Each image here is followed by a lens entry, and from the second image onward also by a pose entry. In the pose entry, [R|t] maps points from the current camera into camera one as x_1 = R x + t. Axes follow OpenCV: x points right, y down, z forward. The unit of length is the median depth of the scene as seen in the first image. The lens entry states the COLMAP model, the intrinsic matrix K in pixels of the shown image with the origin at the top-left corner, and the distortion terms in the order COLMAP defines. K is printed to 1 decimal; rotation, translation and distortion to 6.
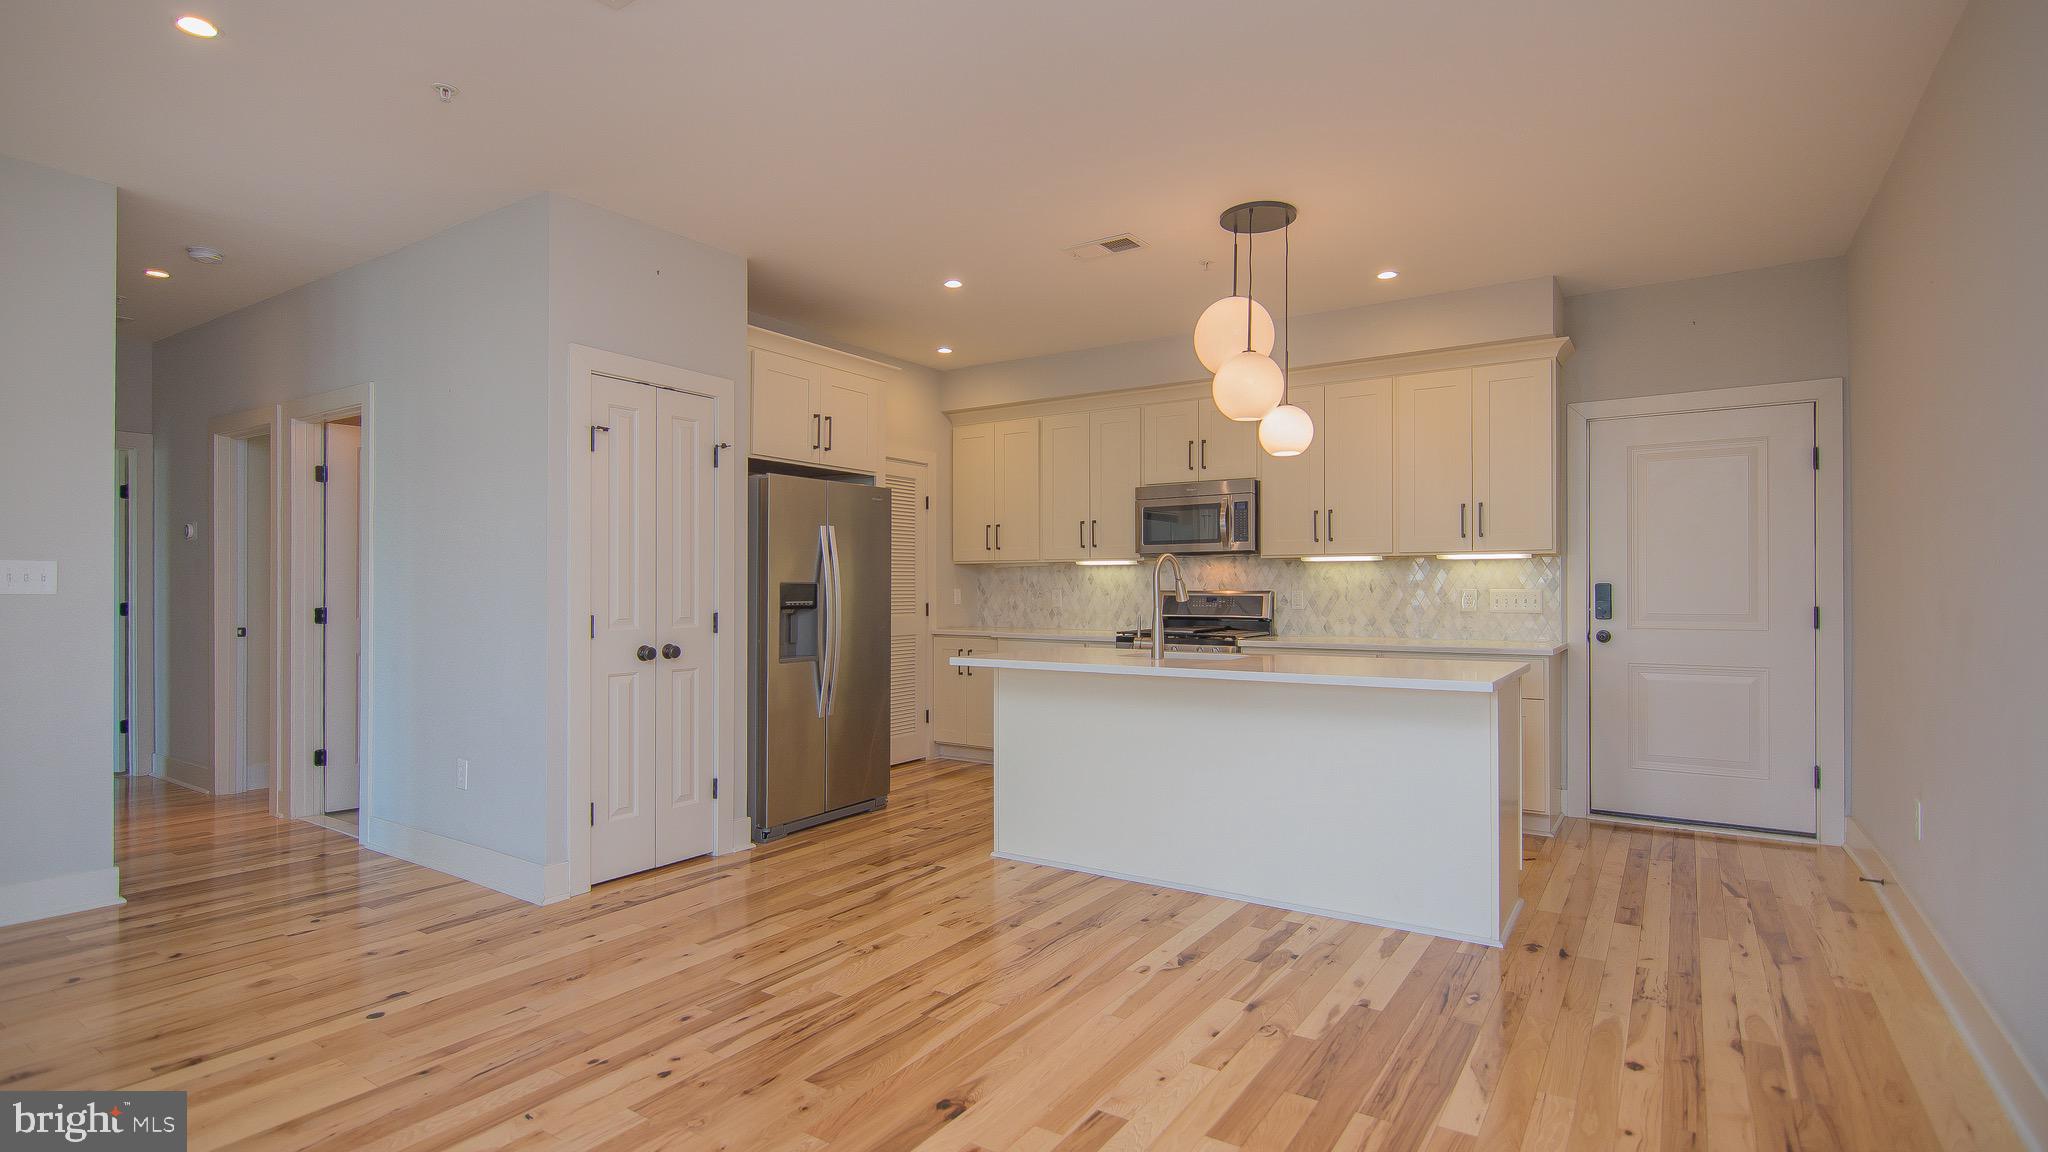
lens RADIAL K [[988.0, 0, 1008.0], [0, 988.0, 581.0], [0, 0, 1]] dist [0.002785, -0.000708]
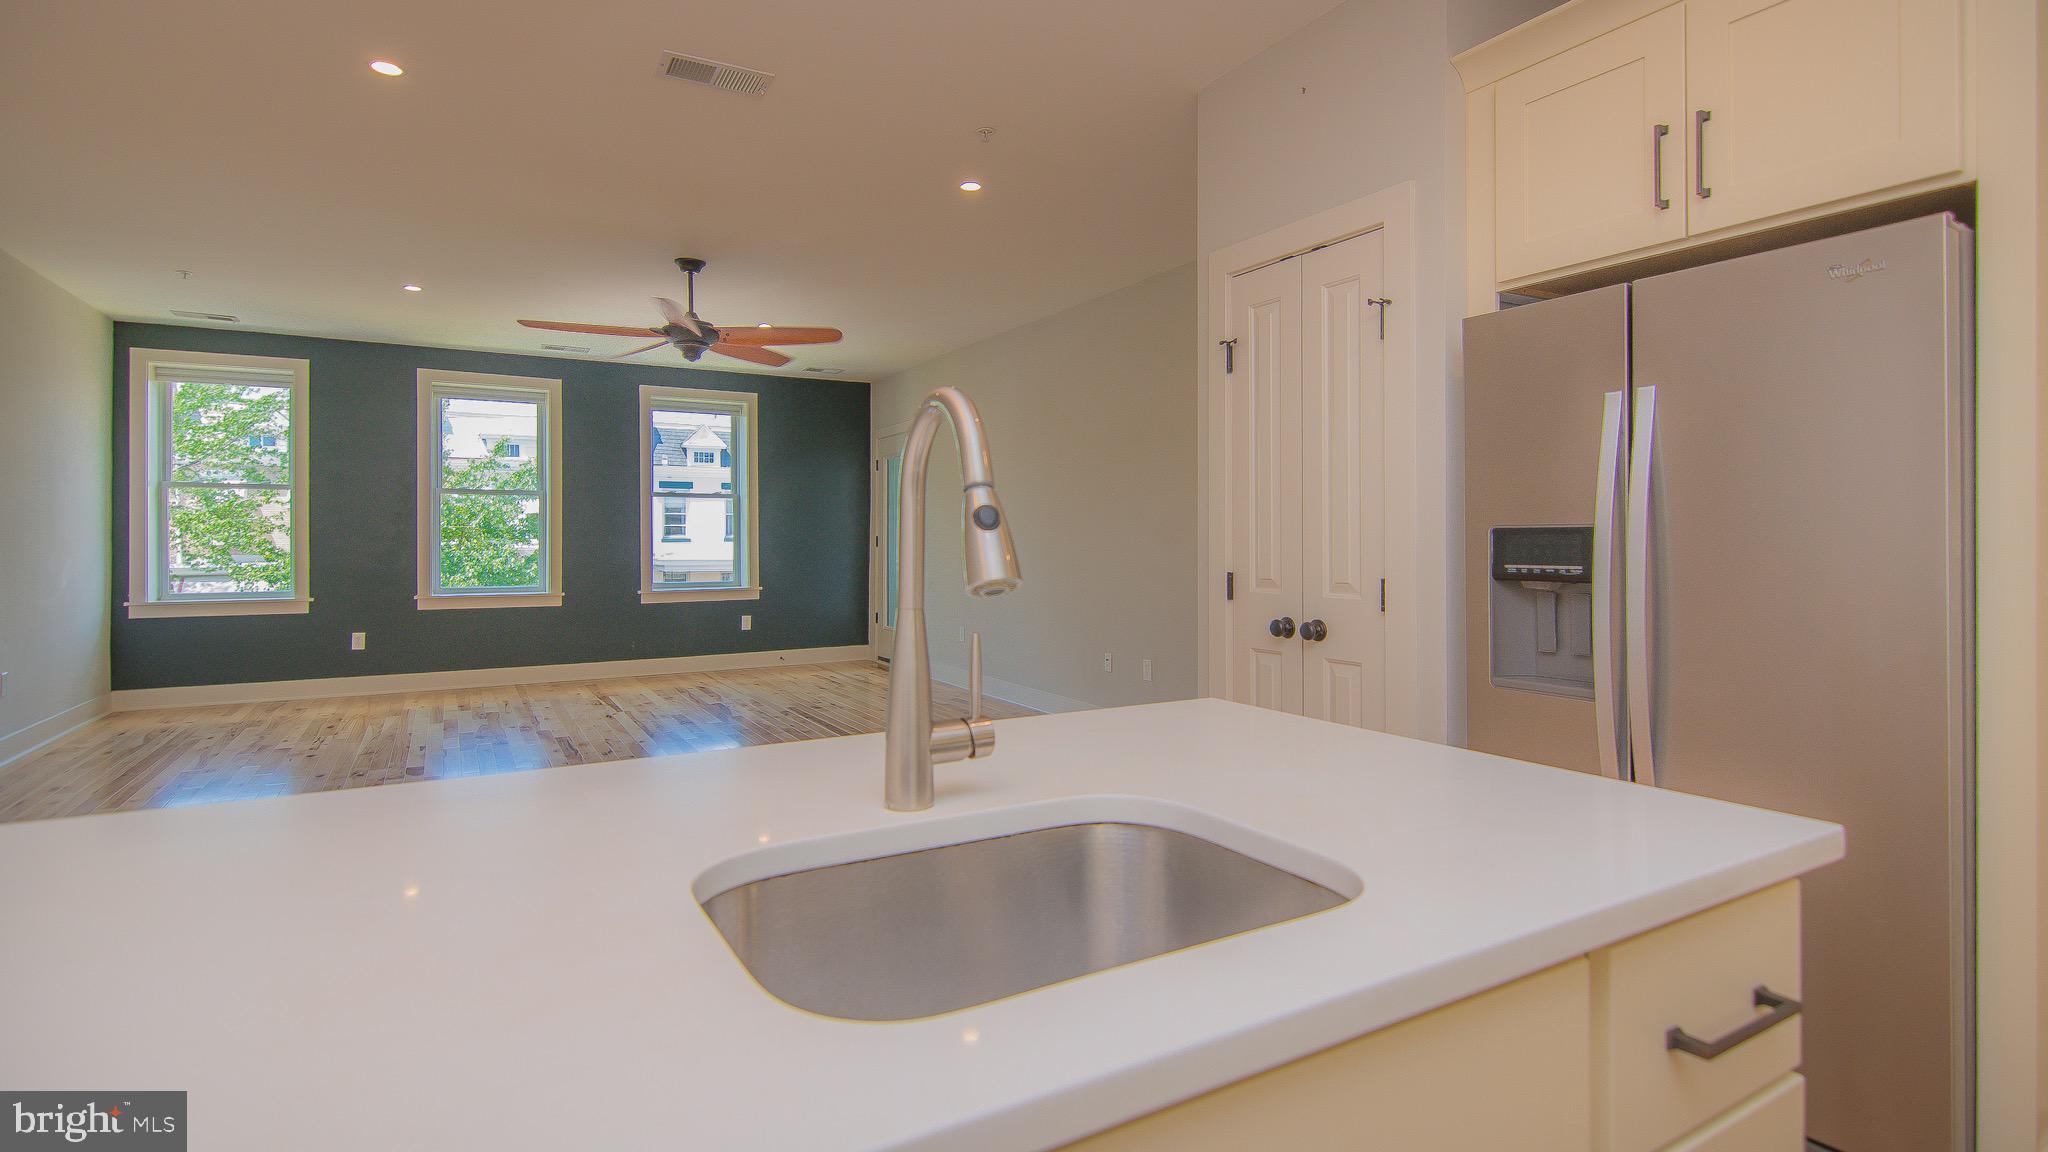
lens RADIAL K [[979.9, 0, 1025.5], [0, 979.9, 542.6], [0, 0, 1]] dist [0.005093, 0.000943]
pose [[-0.424498, 0.002573, -0.905425, 0.278217], [0.008104, 0.999967, -0.000957, 0.006953], [0.905393, -0.007744, -0.424505, 0.855757]]
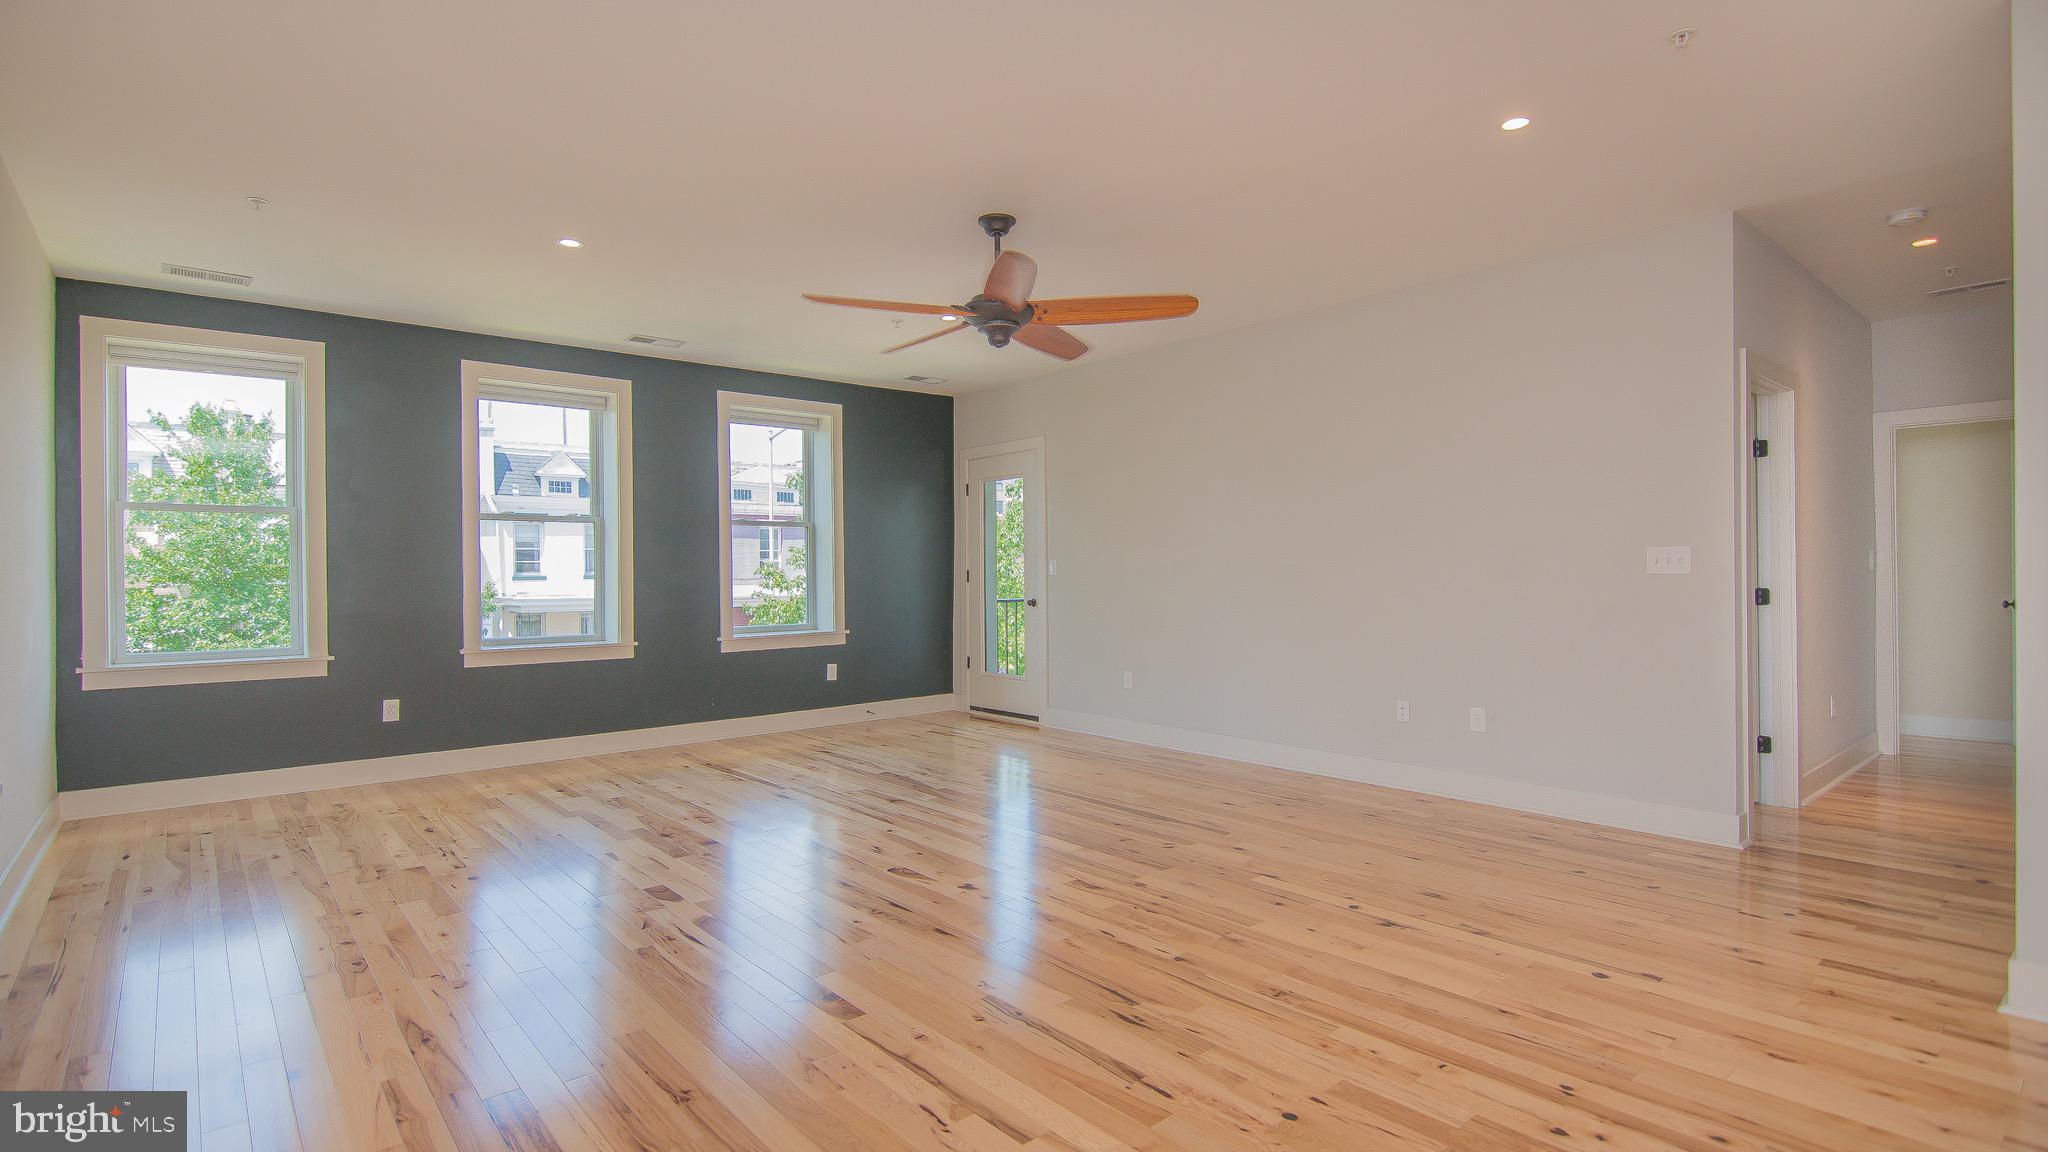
lens RADIAL K [[971.4, 0, 1013.0], [0, 971.4, 578.9], [0, 0, 1]] dist [0.006231, -0.000199]
pose [[-0.261152, 0.007294, -0.965270, 0.268472], [0.016310, 0.999862, 0.003142, 0.001704], [0.965160, -0.014923, -0.261235, 0.345141]]
